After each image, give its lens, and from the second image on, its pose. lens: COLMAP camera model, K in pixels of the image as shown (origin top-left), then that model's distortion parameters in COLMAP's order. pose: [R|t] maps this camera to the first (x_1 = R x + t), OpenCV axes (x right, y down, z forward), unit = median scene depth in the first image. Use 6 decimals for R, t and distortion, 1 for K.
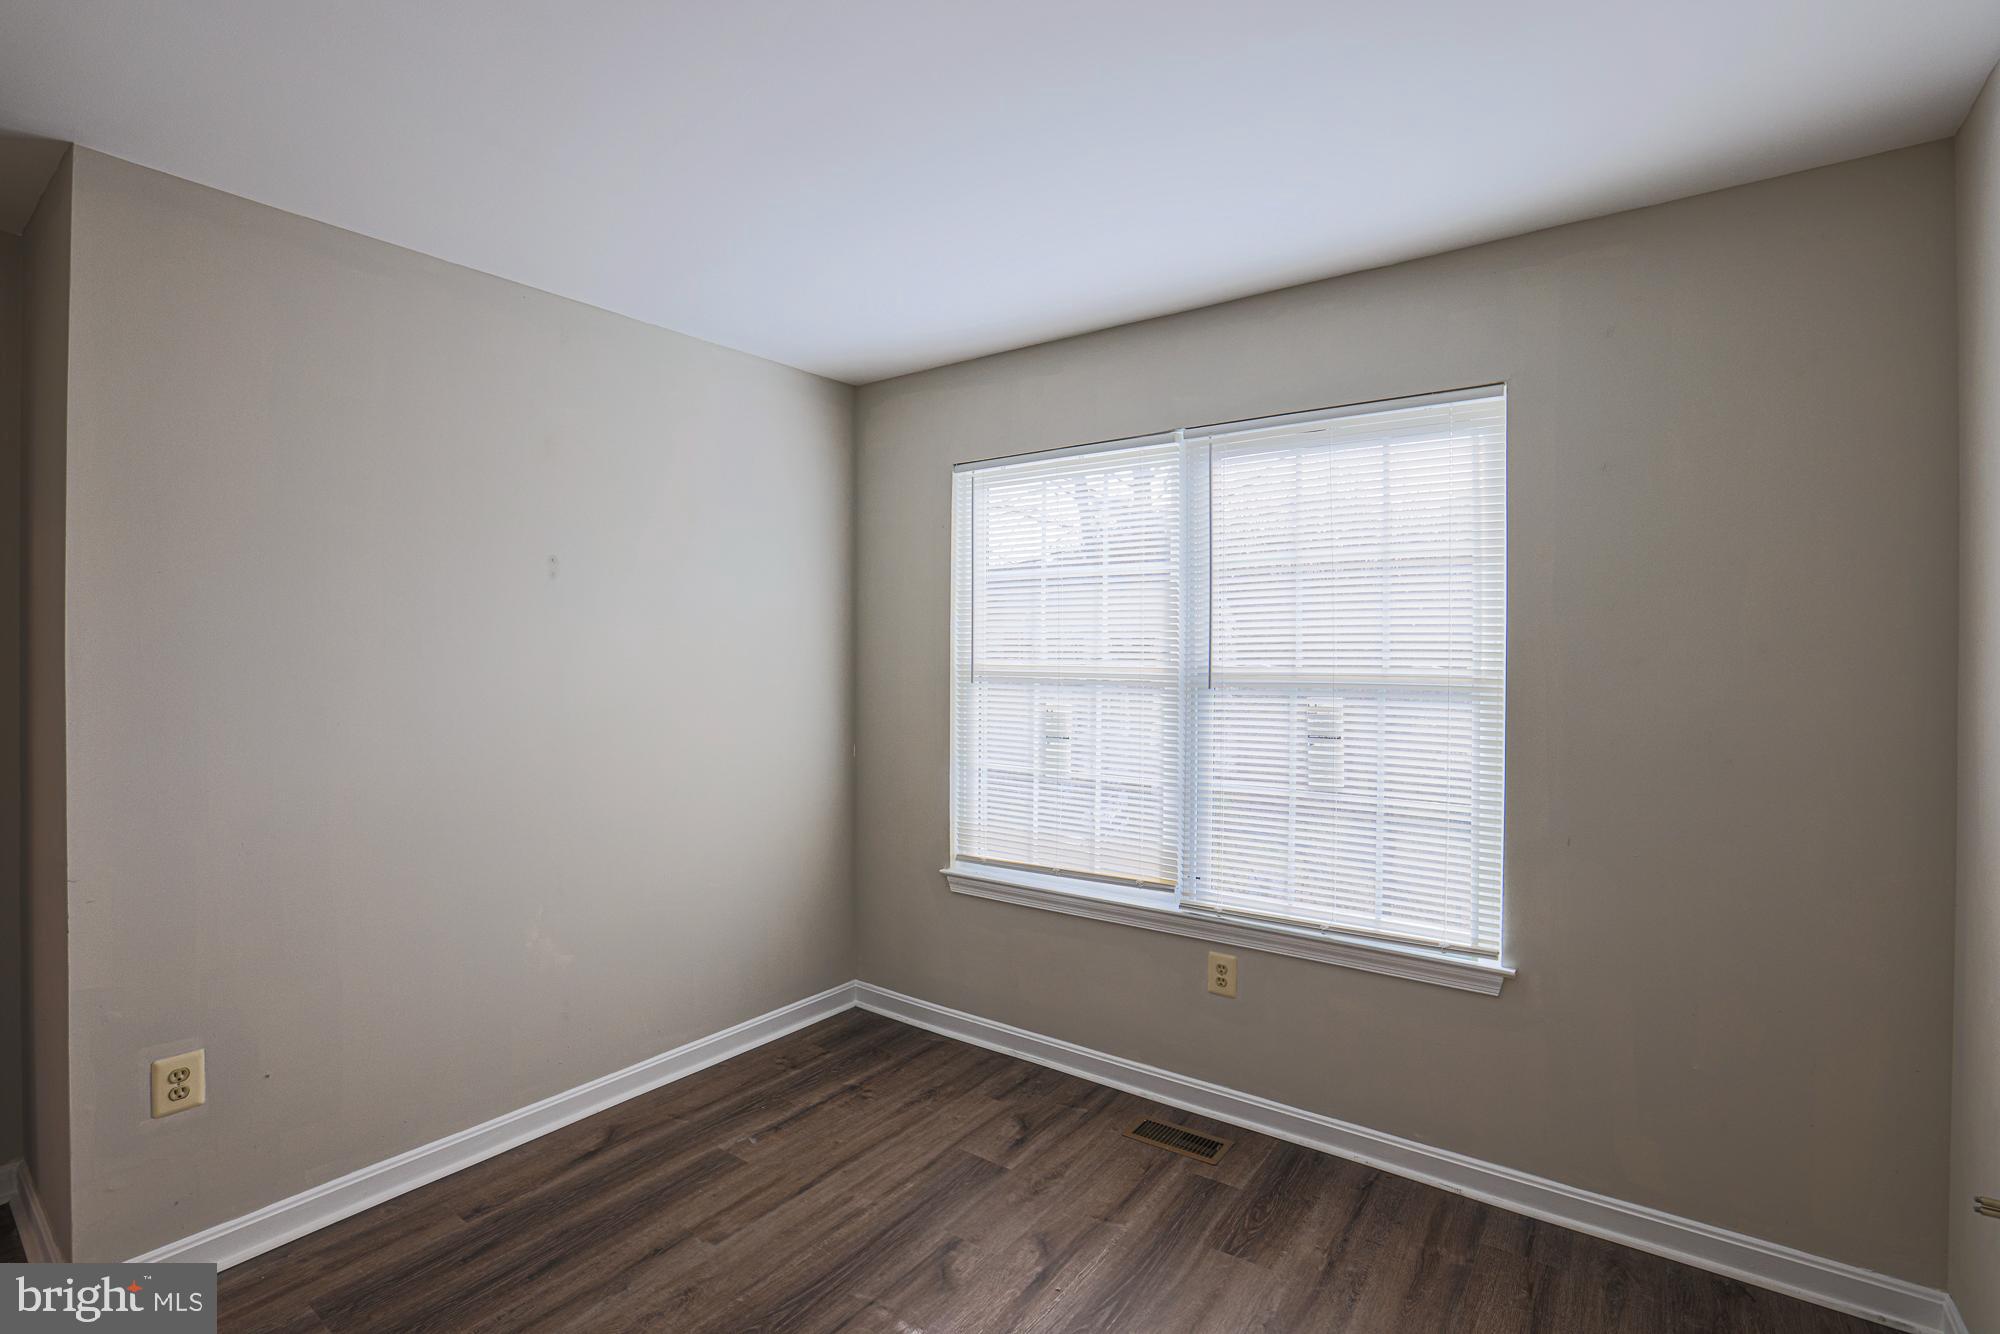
lens RADIAL K [[917.9, 0, 996.6], [0, 917.9, 663.3], [0, 0, 1]] dist [-0.045766, 0.014615]
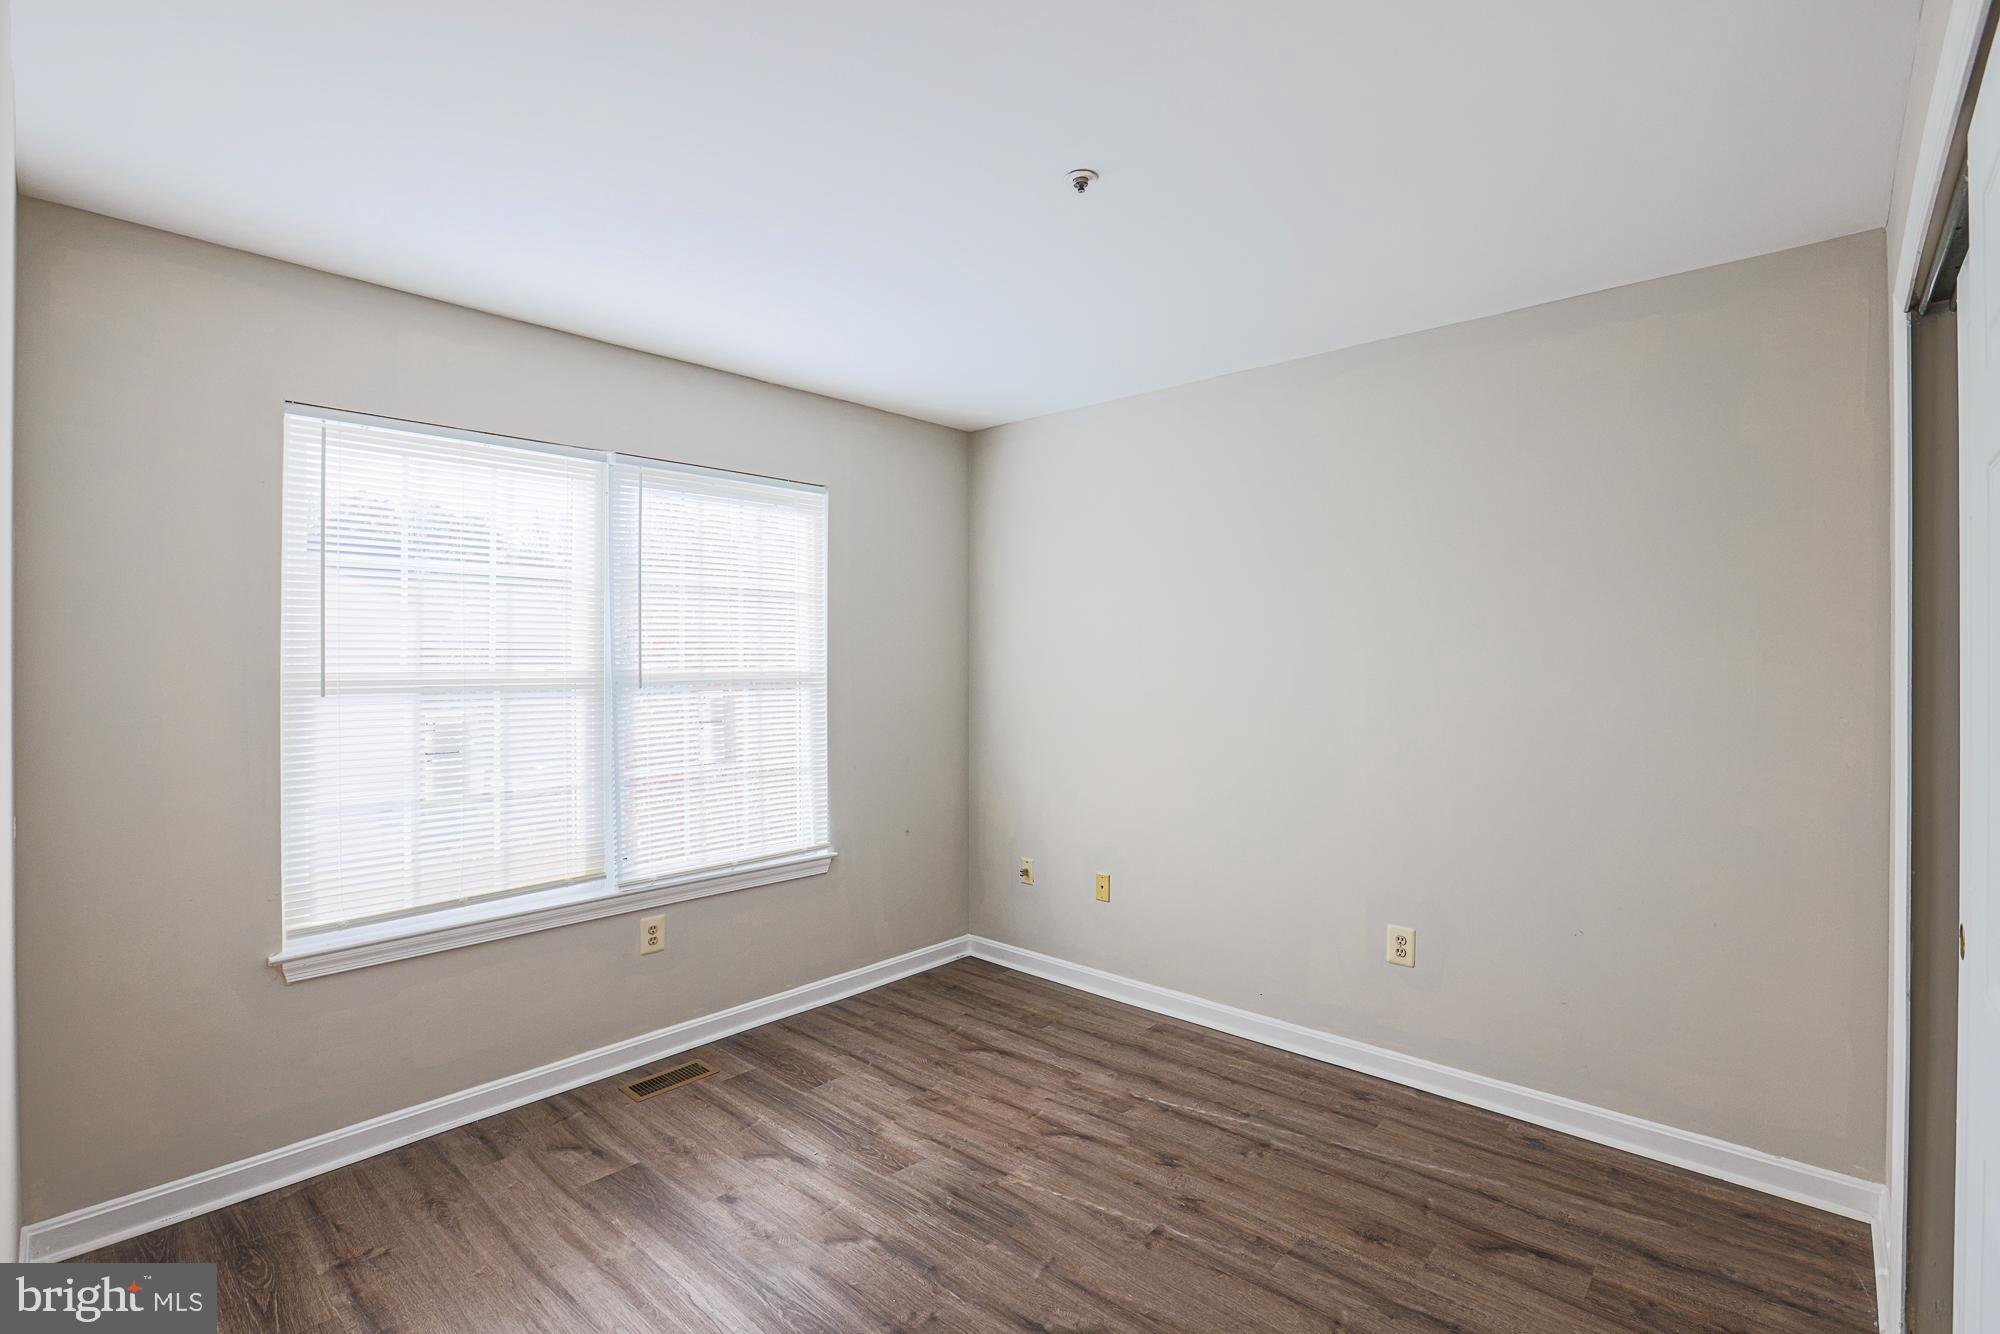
lens RADIAL K [[917.9, 0, 1035.6], [0, 917.9, 656.0], [0, 0, 1]] dist [-0.045766, 0.014615]
pose [[0.085592, -0.003911, 0.996323, -0.871178], [0.011374, 0.999931, 0.002949, -0.009727], [-0.996265, 0.011080, 0.085631, 0.419783]]
